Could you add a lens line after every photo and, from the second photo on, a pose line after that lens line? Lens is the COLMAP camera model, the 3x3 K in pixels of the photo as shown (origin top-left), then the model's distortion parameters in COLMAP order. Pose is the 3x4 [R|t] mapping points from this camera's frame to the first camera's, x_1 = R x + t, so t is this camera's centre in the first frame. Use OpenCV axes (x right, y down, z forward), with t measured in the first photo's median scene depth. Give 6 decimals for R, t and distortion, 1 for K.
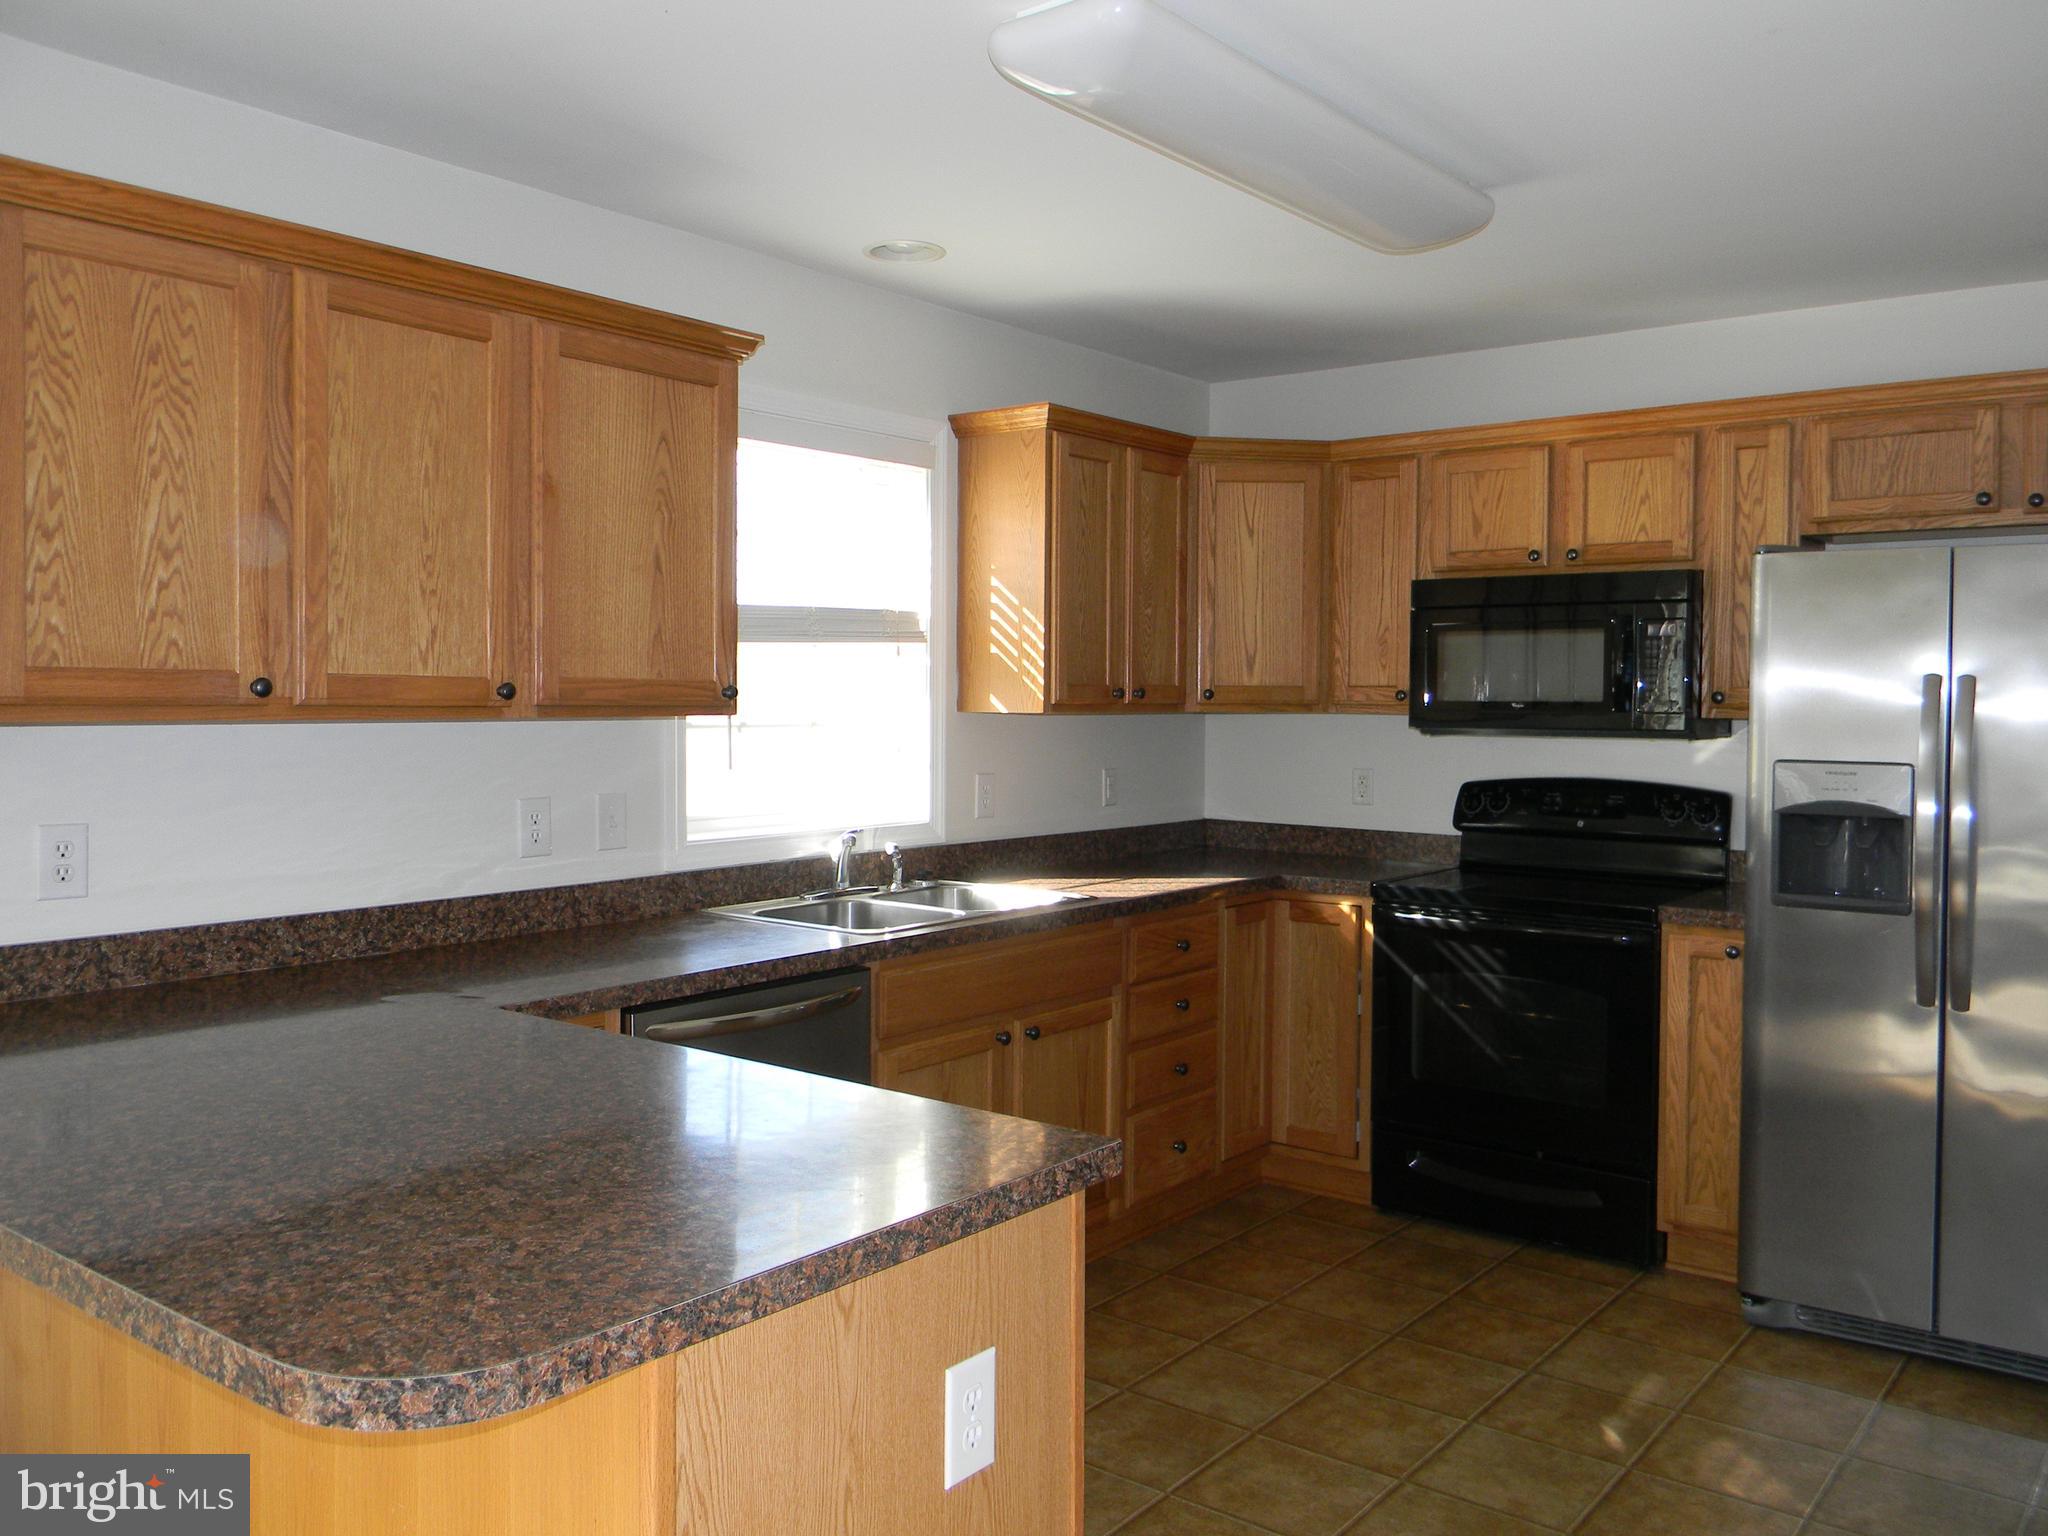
lens RADIAL K [[1635.8, 0, 1029.7], [0, 1635.8, 752.9], [0, 0, 1]] dist [-0.009970, 0.000730]
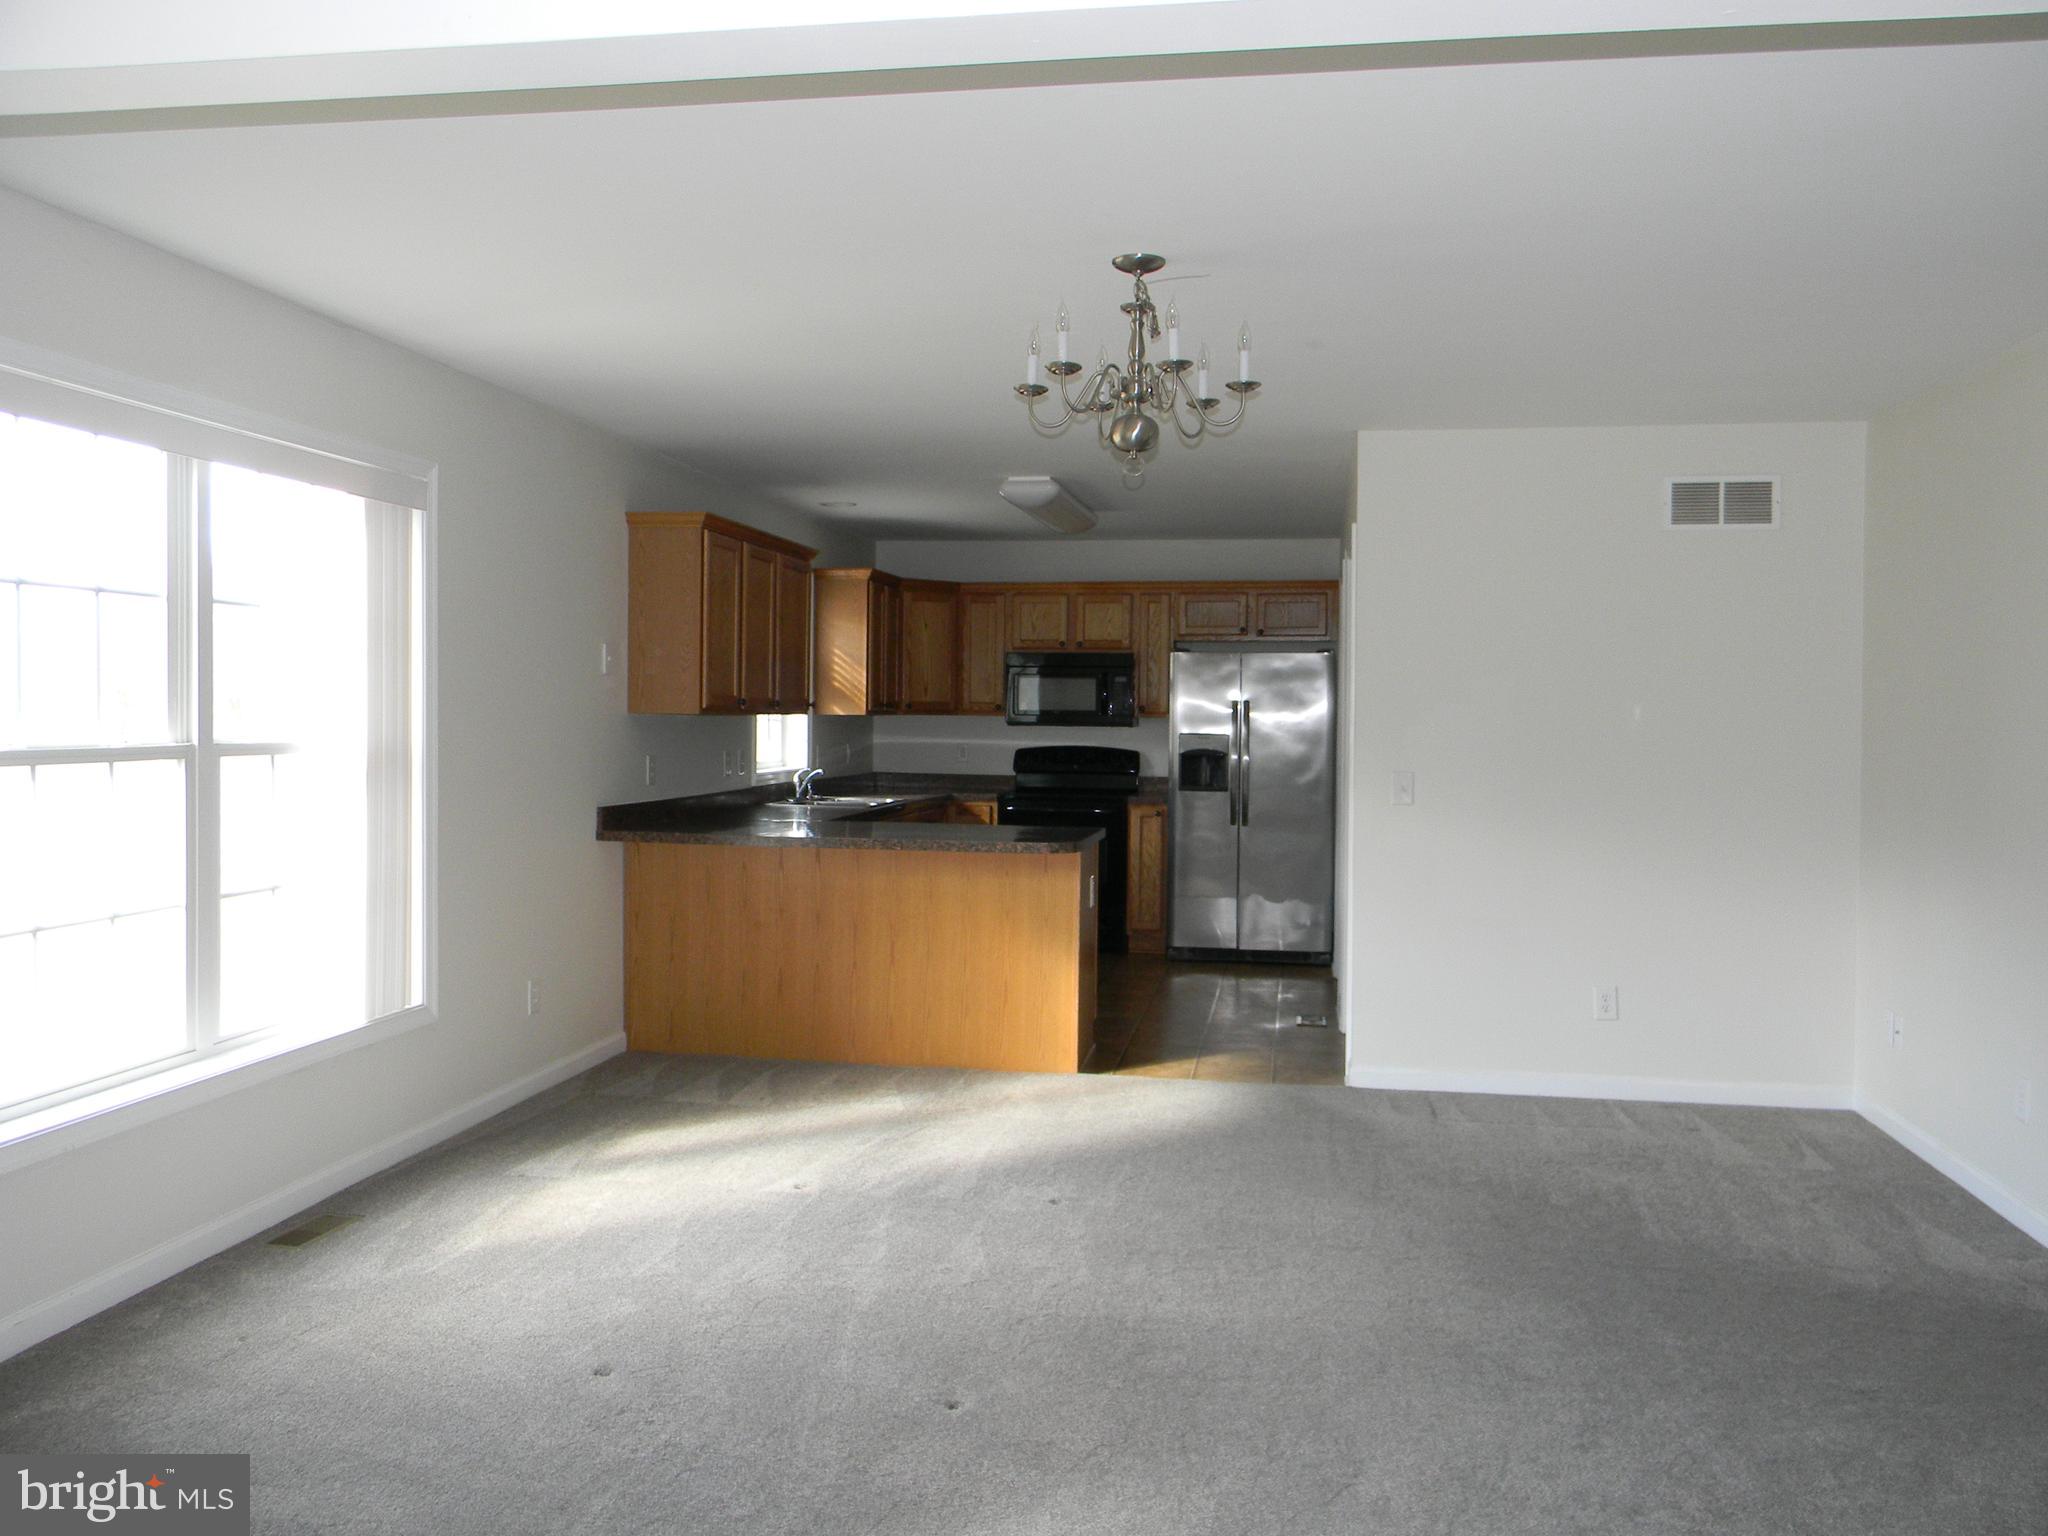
lens RADIAL K [[1635.8, 0, 1022.1], [0, 1635.8, 770.2], [0, 0, 1]] dist [-0.009970, 0.000730]
pose [[0.886933, -0.011289, 0.461761, -0.791430], [0.007933, 0.999926, 0.009210, 0.029493], [-0.461831, -0.004505, 0.886957, -0.968044]]
